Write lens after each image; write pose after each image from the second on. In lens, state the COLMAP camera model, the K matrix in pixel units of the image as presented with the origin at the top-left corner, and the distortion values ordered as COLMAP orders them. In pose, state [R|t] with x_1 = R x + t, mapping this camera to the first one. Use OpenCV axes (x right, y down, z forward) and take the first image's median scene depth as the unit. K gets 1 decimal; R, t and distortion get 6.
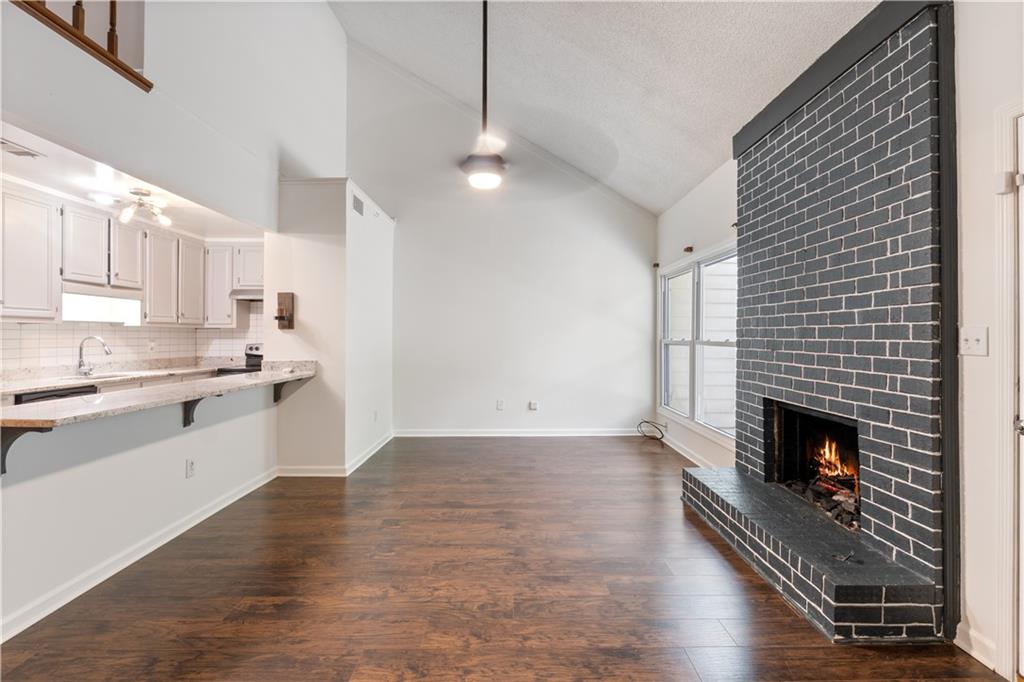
lens RADIAL K [[474.7, 0, 516.5], [0, 474.7, 330.5], [0, 0, 1]] dist [-0.005641, 0.000889]
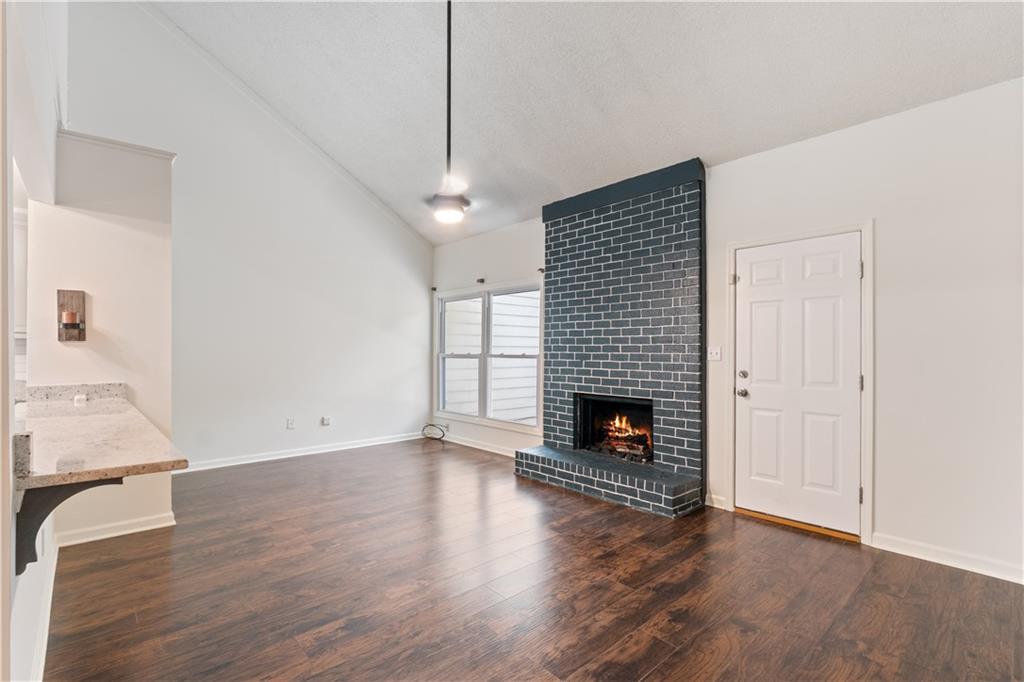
lens RADIAL K [[474.7, 0, 502.1], [0, 474.7, 348.9], [0, 0, 1]] dist [-0.005641, 0.000889]
pose [[0.752252, 0.002029, 0.658872, -0.550226], [-0.008699, 0.999939, 0.006853, -0.001855], [-0.658818, -0.010887, 0.752224, 0.033917]]
